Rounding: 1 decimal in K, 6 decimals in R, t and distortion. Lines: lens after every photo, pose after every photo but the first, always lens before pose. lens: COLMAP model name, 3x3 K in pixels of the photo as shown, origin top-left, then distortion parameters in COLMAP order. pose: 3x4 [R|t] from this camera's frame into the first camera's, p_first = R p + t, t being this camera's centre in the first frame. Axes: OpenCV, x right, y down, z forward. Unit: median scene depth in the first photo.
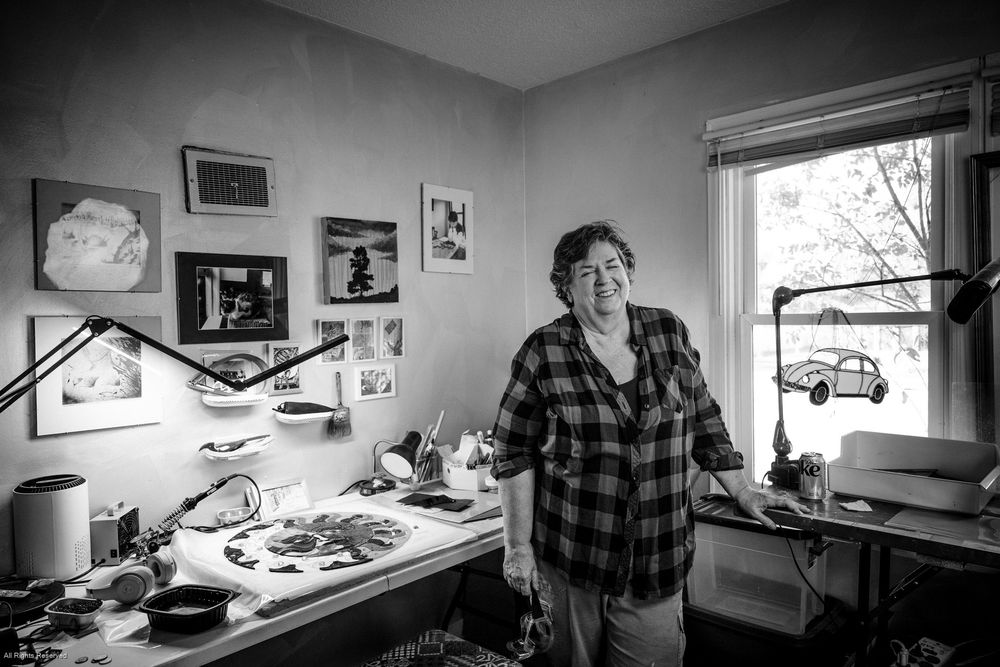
lens RADIAL K [[662.7, 0, 500.0], [0, 662.7, 333.5], [0, 0, 1]] dist [0.029075, 0.000044]
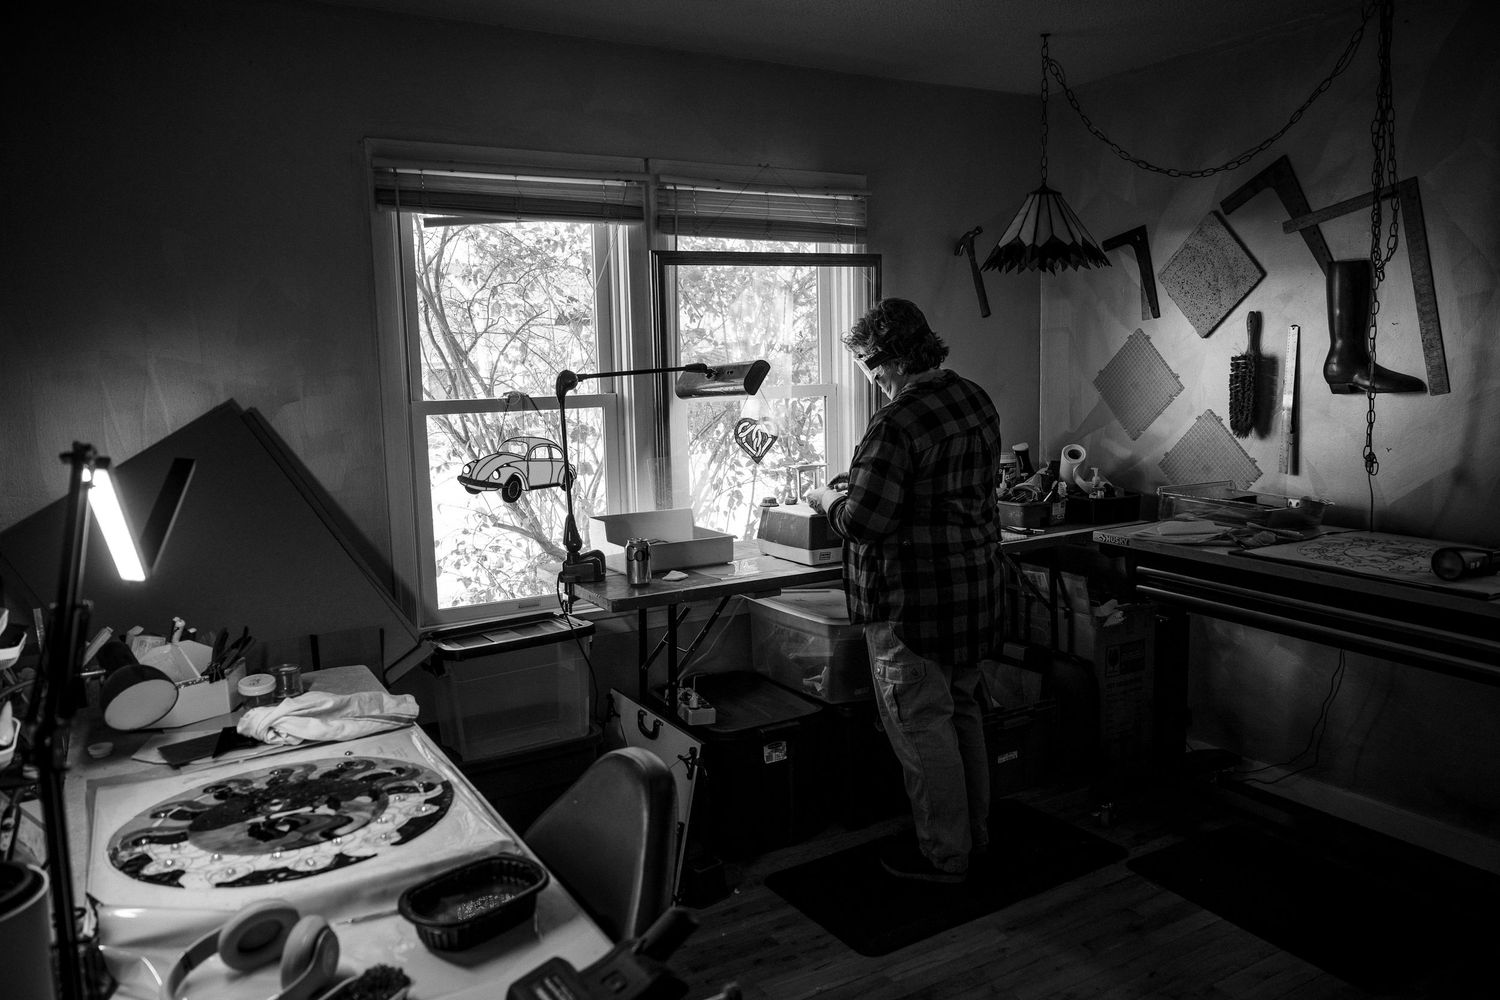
lens RADIAL K [[1086.7, 0, 750.0], [0, 1086.7, 500.0], [0, 0, 1]] dist [-0.000595, -0.002768]
pose [[0.266963, -0.104043, 0.958074, -0.957806], [0.049017, 0.994334, 0.094323, -0.018560], [-0.962459, 0.021781, 0.270550, 0.362008]]
